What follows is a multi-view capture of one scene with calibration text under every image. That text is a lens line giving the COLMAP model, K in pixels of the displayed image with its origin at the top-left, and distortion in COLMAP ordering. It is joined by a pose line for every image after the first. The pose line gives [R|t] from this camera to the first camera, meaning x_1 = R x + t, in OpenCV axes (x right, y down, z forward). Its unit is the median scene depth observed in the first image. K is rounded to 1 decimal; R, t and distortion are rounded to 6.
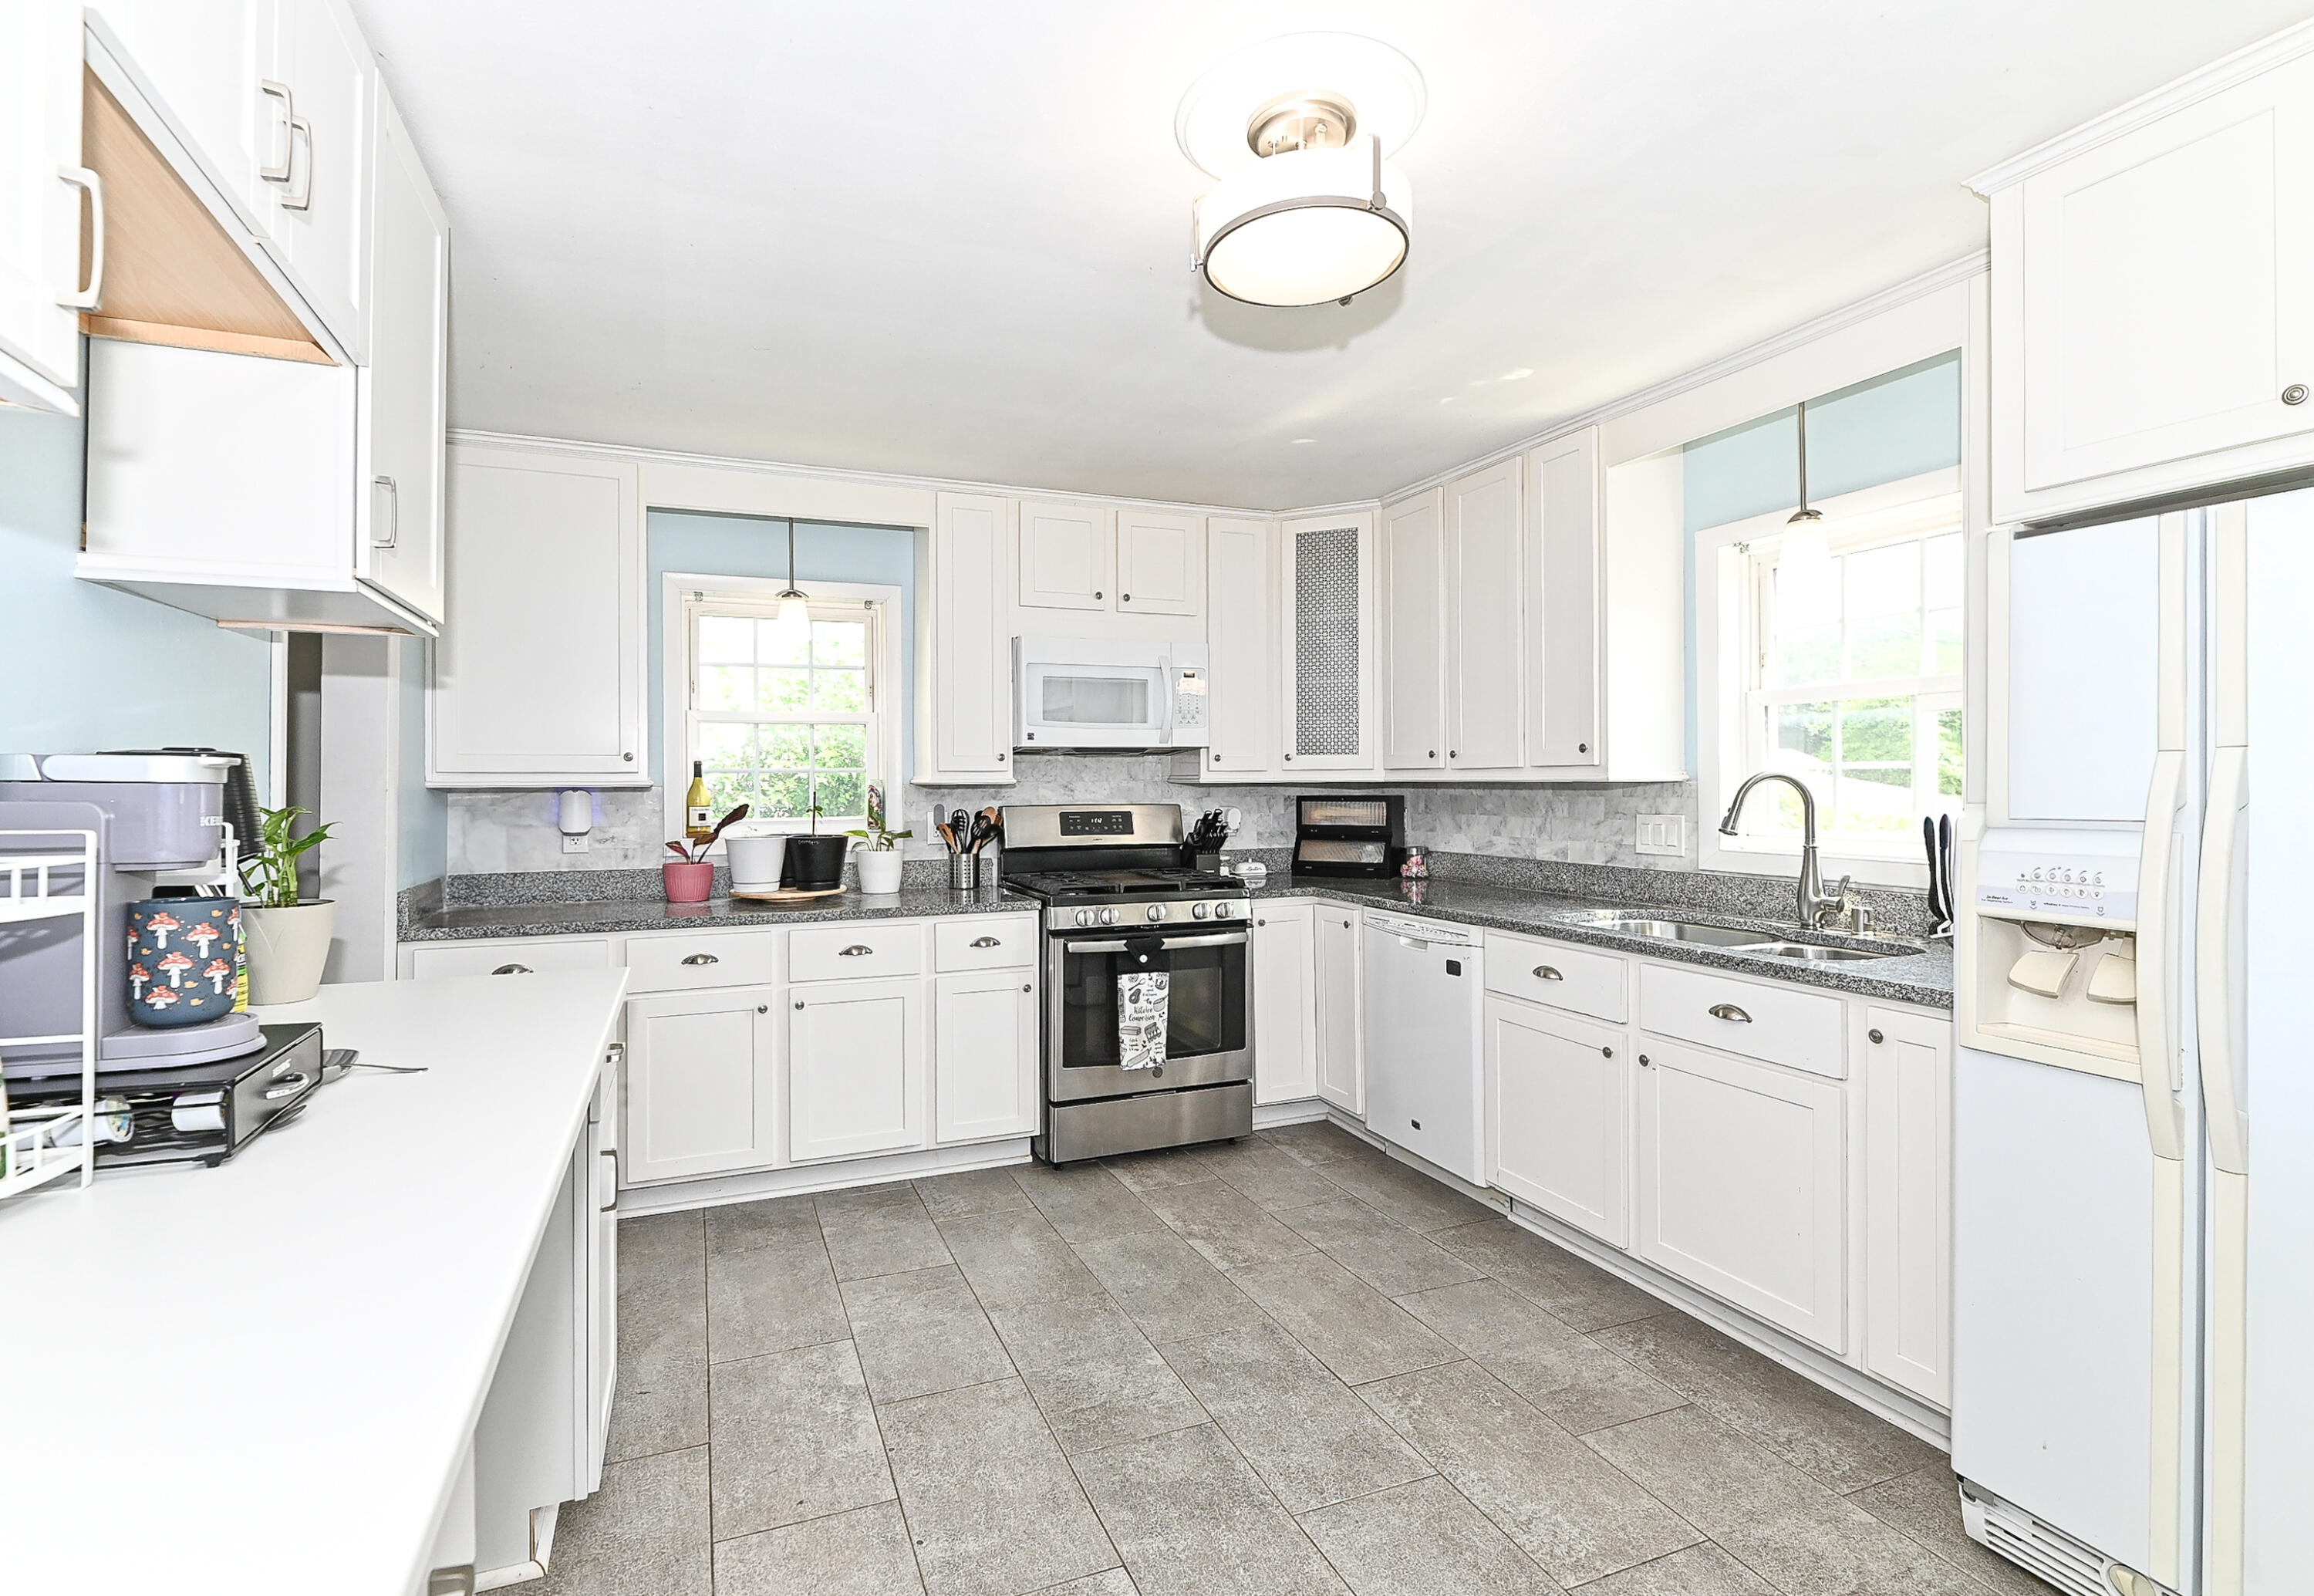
lens RADIAL K [[1072.5, 0, 1110.7], [0, 1072.5, 776.6], [0, 0, 1]] dist [0.004227, 0.000686]
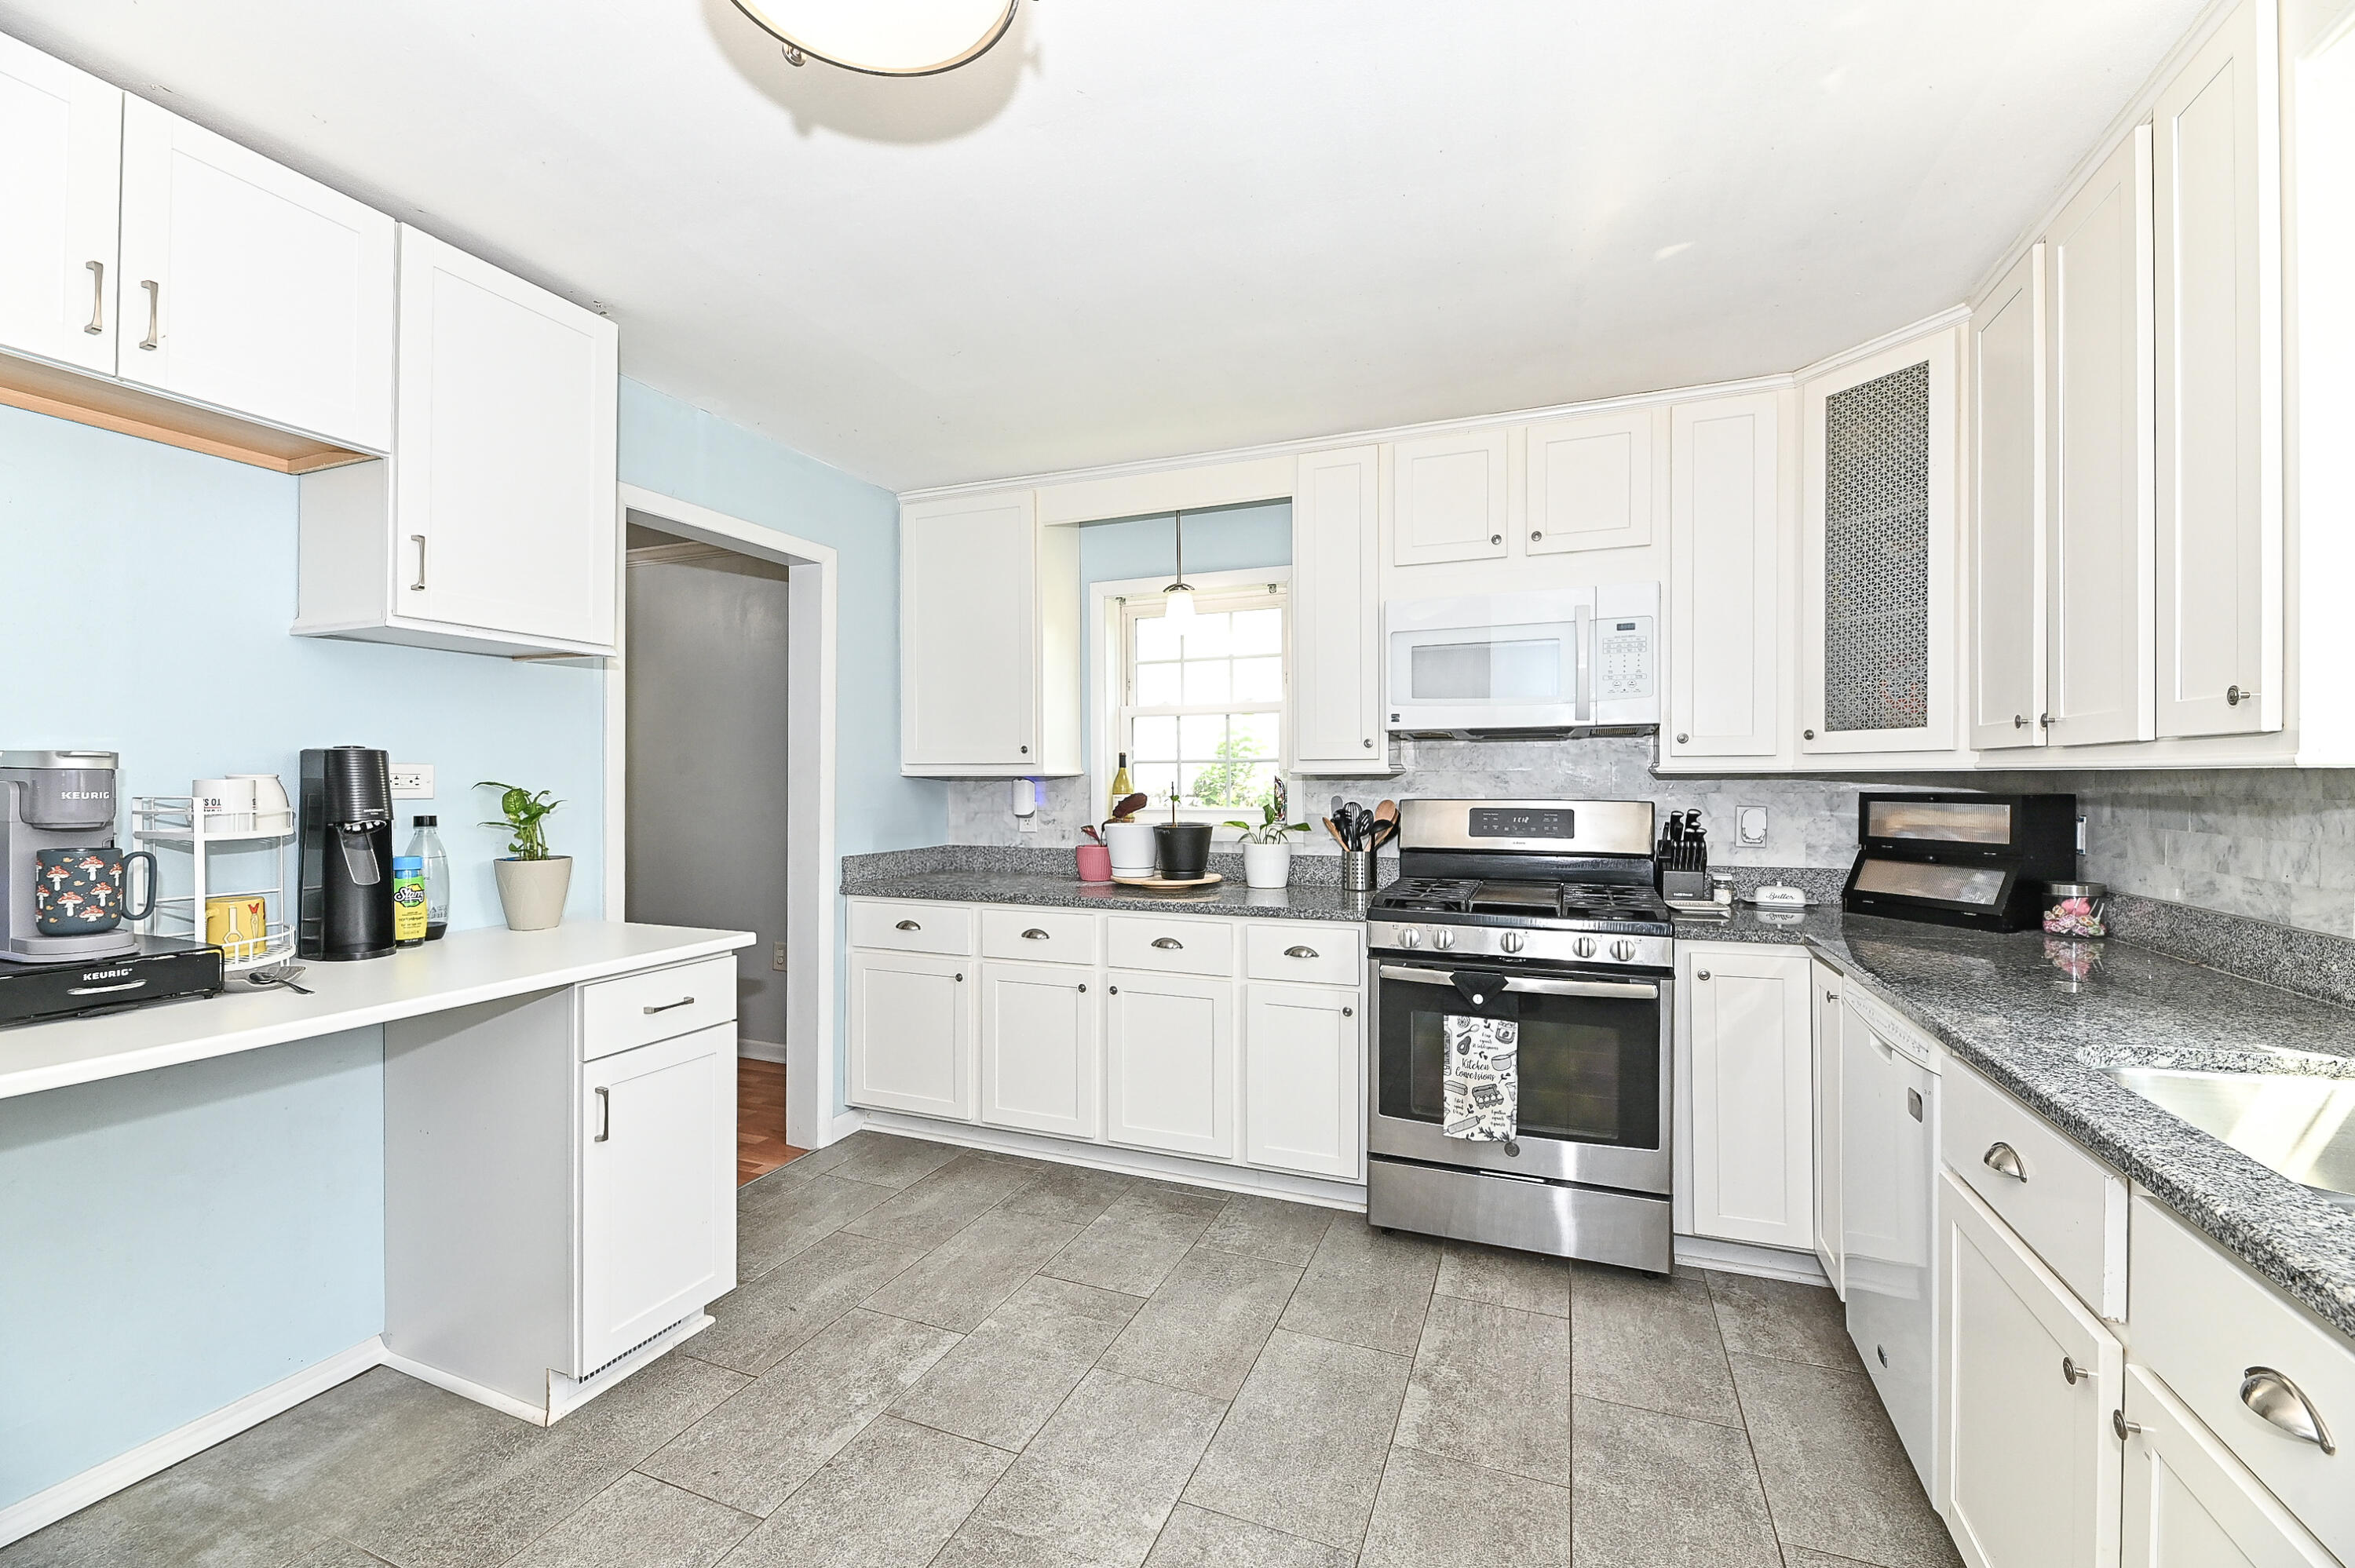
lens RADIAL K [[970.9, 0, 1189.0], [0, 970.9, 781.9], [0, 0, 1]] dist [-0.000333, 0.000498]
pose [[0.724416, 0.005573, -0.689340, 0.360182], [0.002850, 0.999935, 0.011079, 0.004625], [0.689357, -0.009990, 0.724353, 0.348014]]
